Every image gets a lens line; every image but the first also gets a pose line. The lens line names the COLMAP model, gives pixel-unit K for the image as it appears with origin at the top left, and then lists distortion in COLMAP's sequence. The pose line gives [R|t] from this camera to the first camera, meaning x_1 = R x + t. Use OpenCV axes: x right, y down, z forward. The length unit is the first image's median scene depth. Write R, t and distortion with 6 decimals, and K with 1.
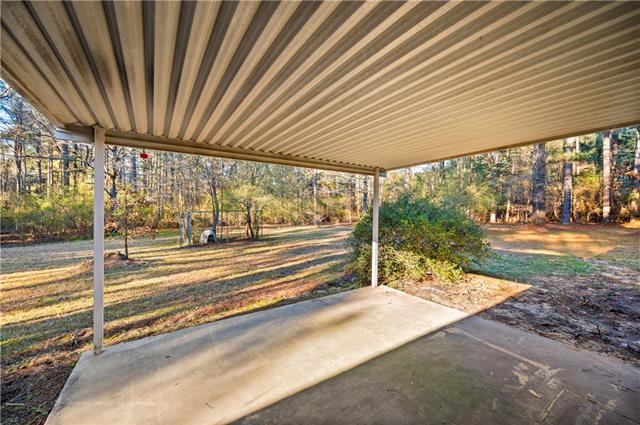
lens RADIAL K [[255.4, 0, 318.5], [0, 255.4, 210.1], [0, 0, 1]] dist [-0.002570, -0.000257]
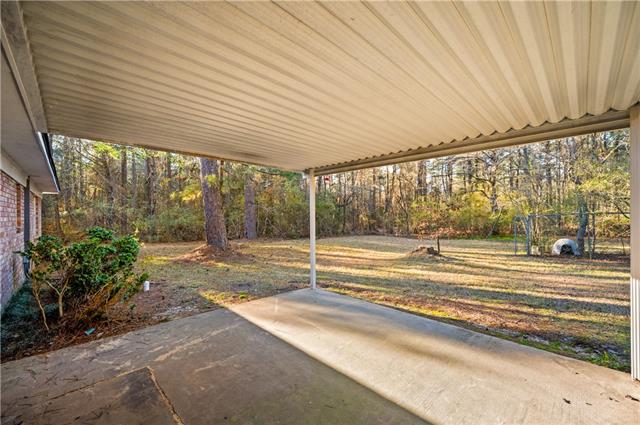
lens RADIAL K [[255.4, 0, 318.8], [0, 255.4, 216.8], [0, 0, 1]] dist [-0.002570, -0.000257]
pose [[0.189377, 0.000480, -0.981904, 0.574315], [0.007286, 0.999972, 0.001894, 0.014805], [0.981877, -0.007513, 0.189368, 0.400222]]
